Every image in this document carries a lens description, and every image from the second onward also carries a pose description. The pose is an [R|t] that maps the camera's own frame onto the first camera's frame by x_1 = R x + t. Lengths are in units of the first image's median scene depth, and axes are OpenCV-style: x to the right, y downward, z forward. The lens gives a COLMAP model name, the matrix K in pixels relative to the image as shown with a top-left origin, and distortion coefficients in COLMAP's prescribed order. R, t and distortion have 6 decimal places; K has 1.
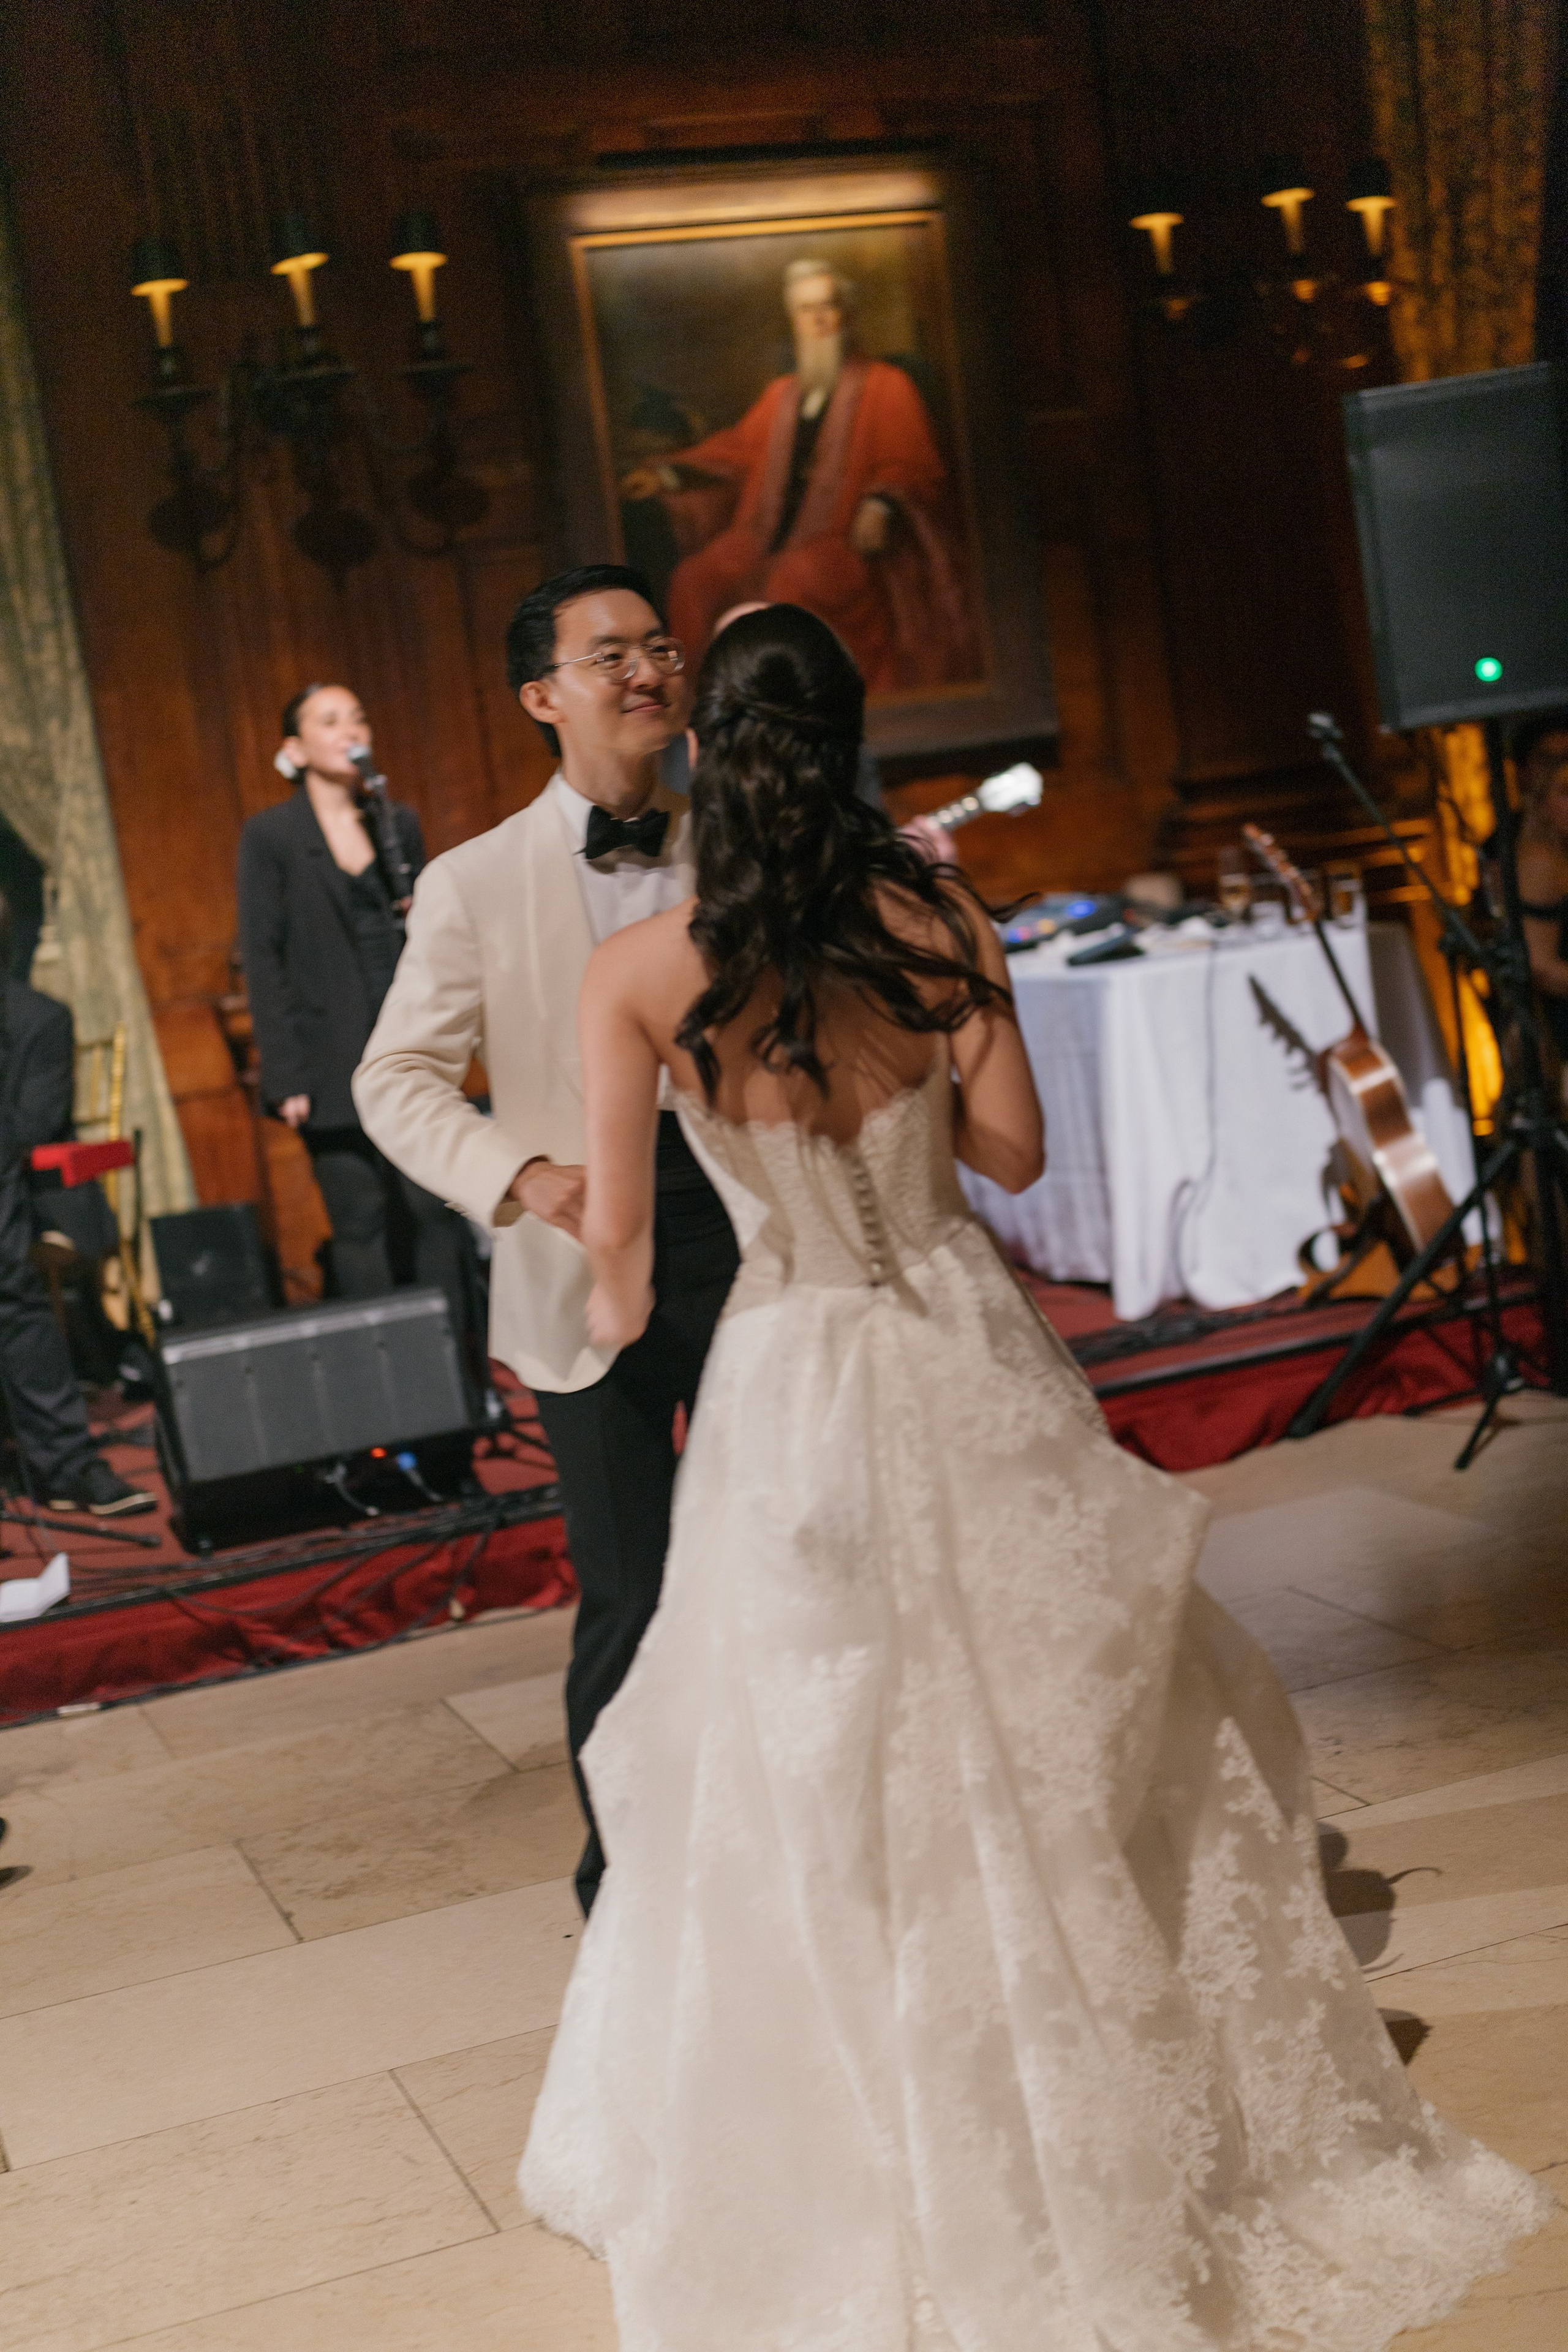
lens RADIAL K [[3256.3, 0, 783.1], [0, 3256.3, 1181.1], [0, 0, 1]] dist [0.001527, 0.000000]
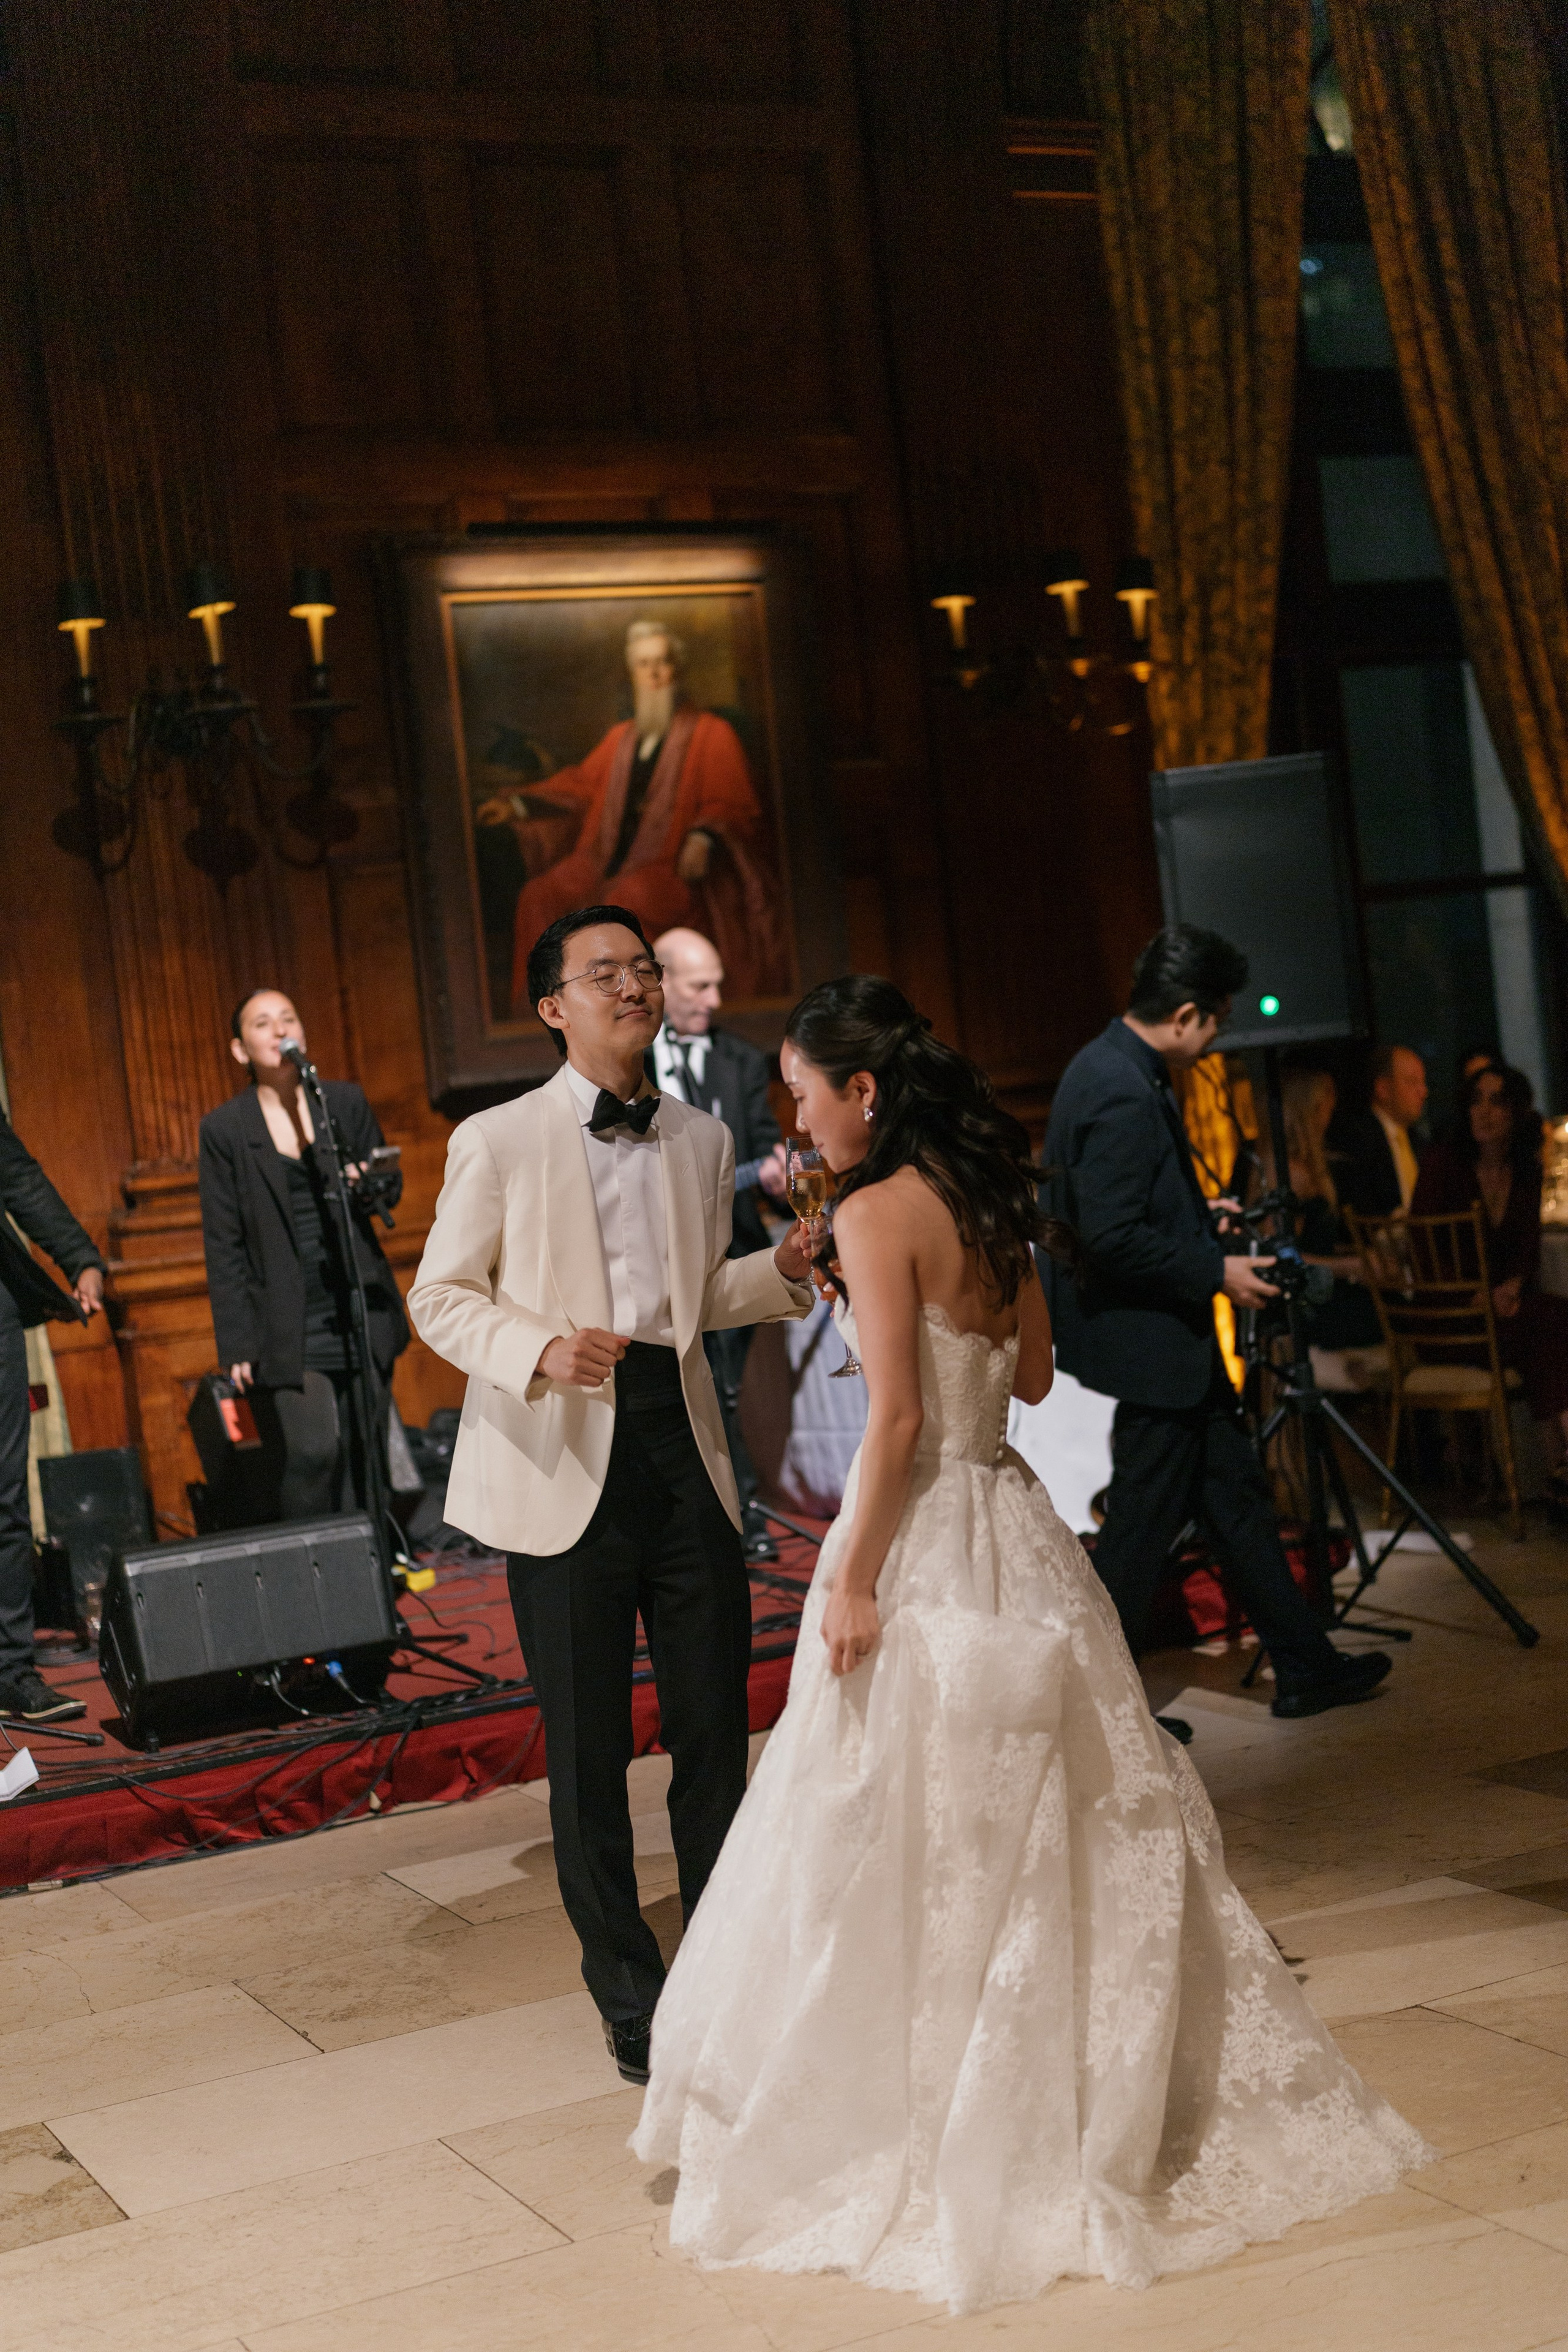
lens RADIAL K [[3256.3, 0, 787.5], [0, 3256.3, 1191.9], [0, 0, 1]] dist [0.001527, 0.000000]
pose [[0.993965, 0.025779, 0.106625, -0.062234], [-0.016066, 0.995724, -0.090967, 0.016171], [-0.108514, 0.088705, 0.990129, -0.109002]]
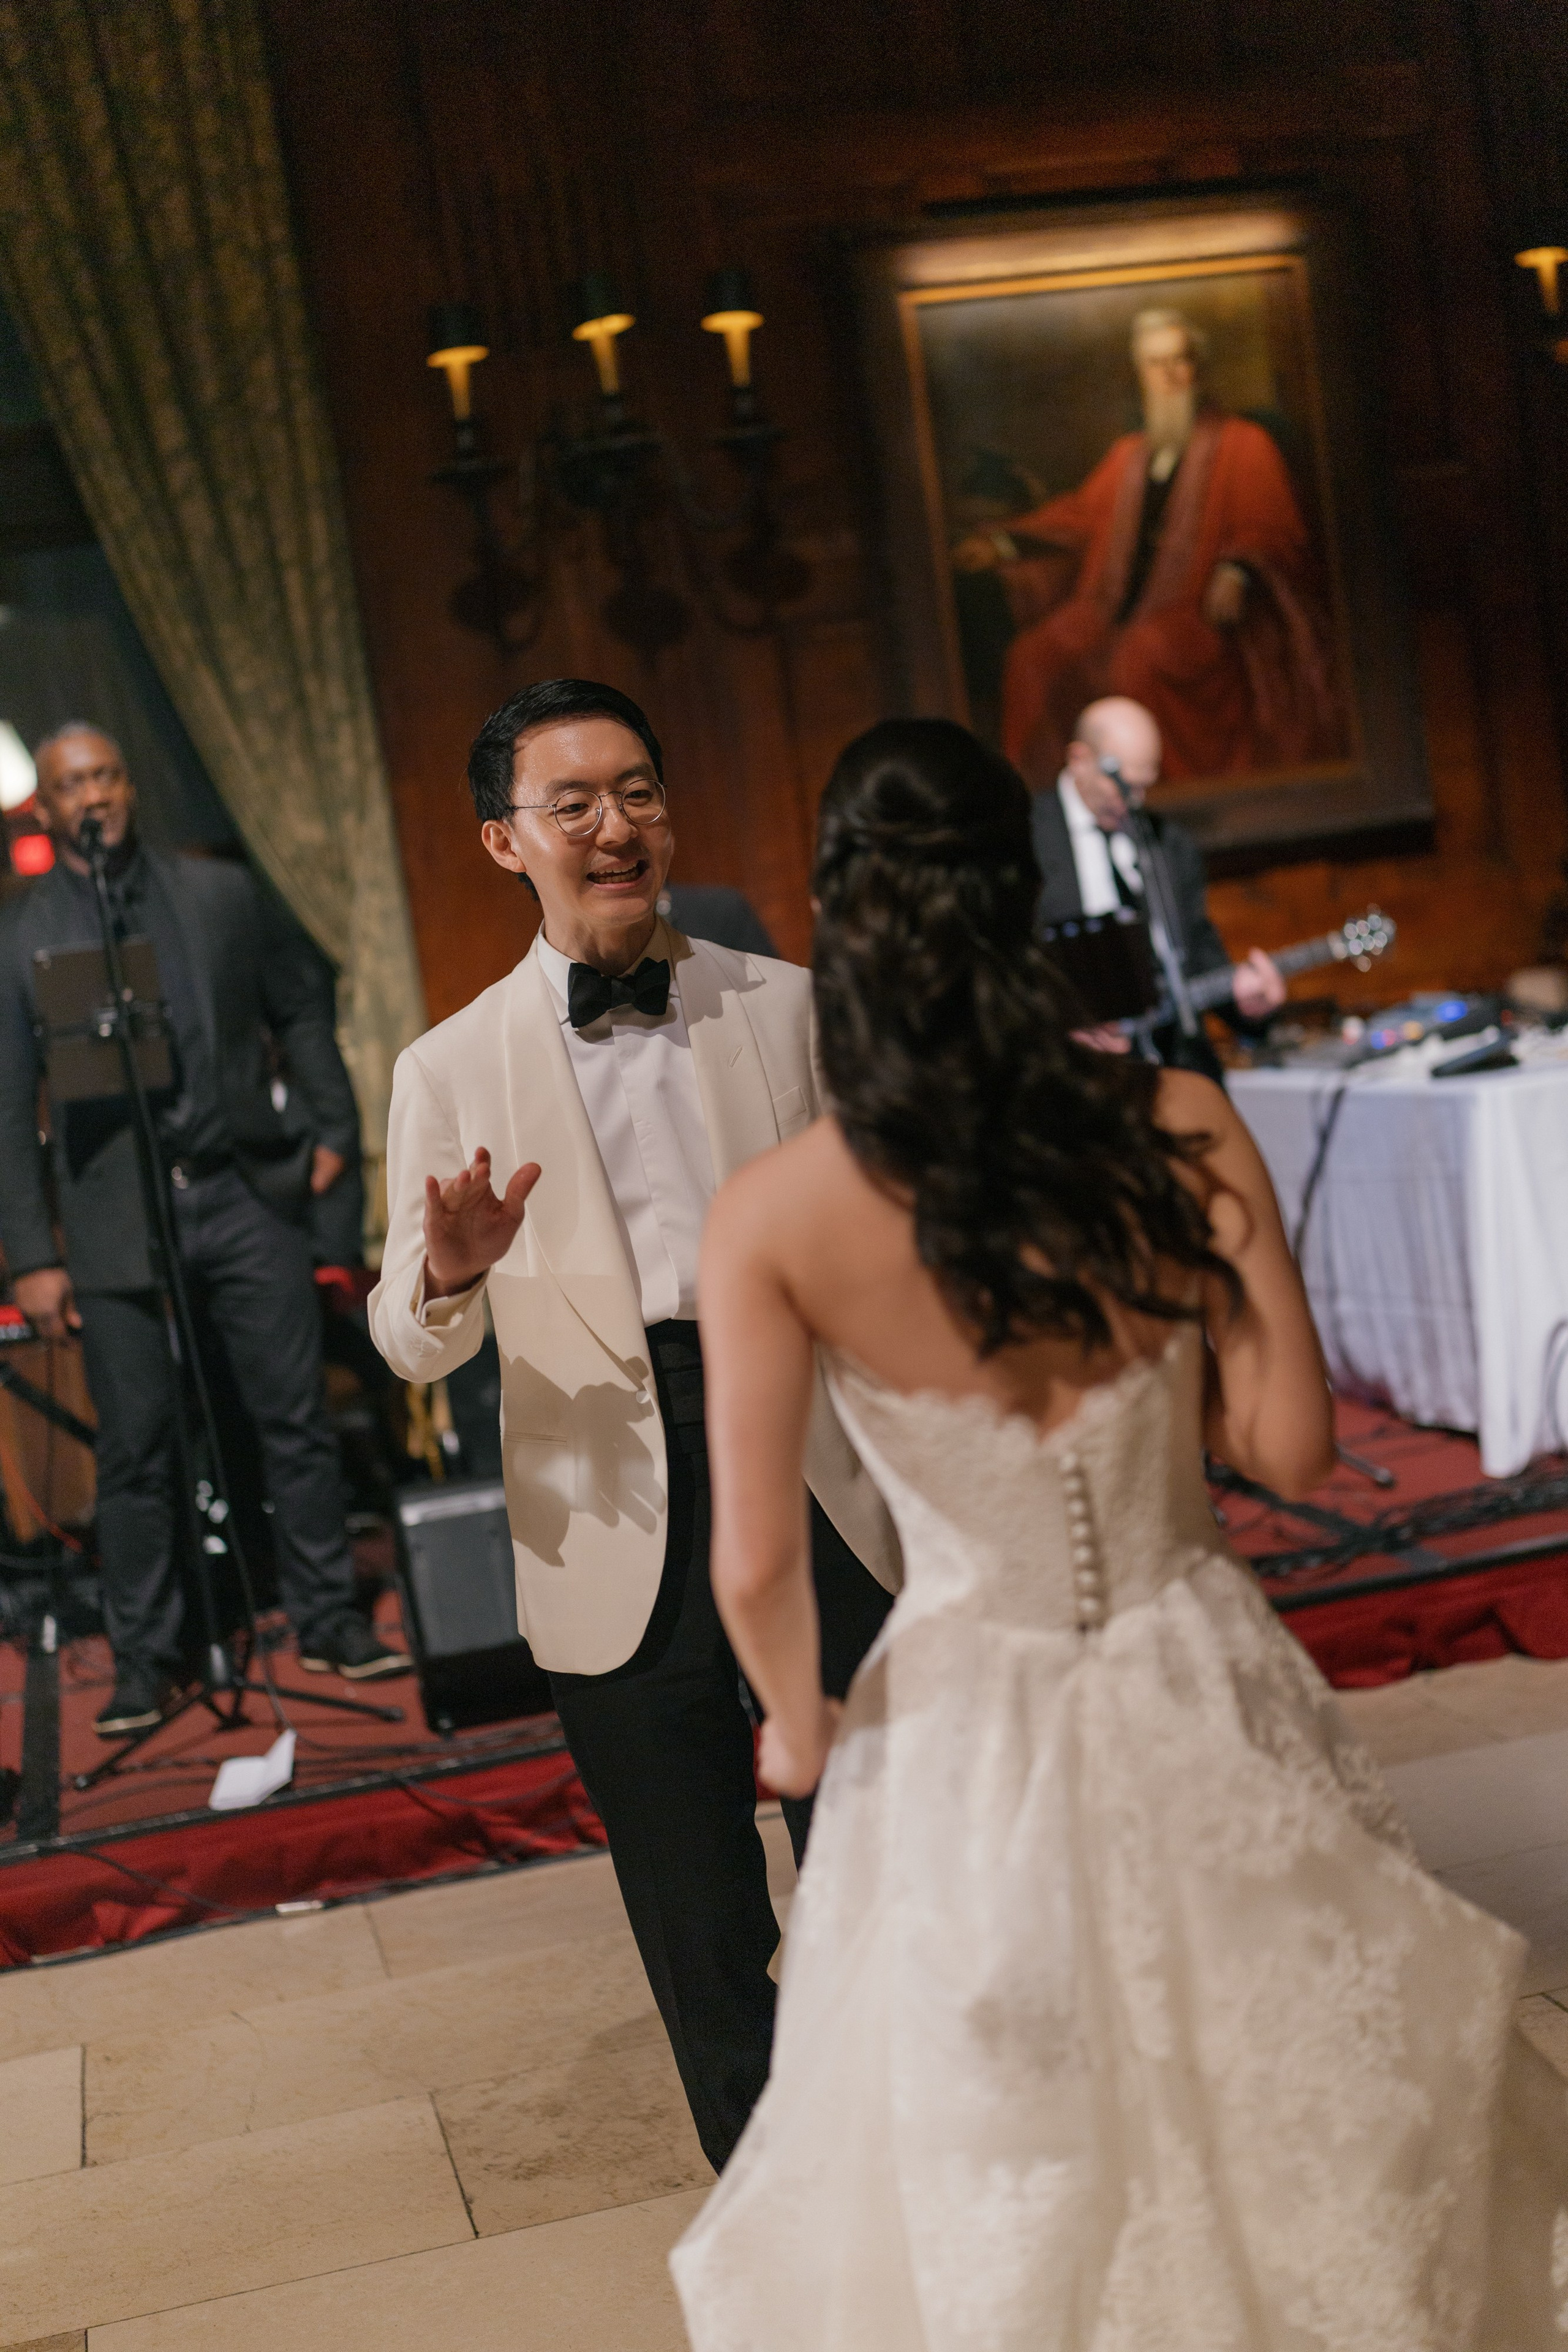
lens RADIAL K [[3256.3, 0, 777.3], [0, 3256.3, 1172.3], [0, 0, 1]] dist [0.001527, 0.000000]
pose [[0.991646, 0.006005, -0.128849, 0.022308], [-0.009009, 0.999701, -0.022743, -0.016593], [0.128674, 0.023713, 0.991403, 0.078051]]
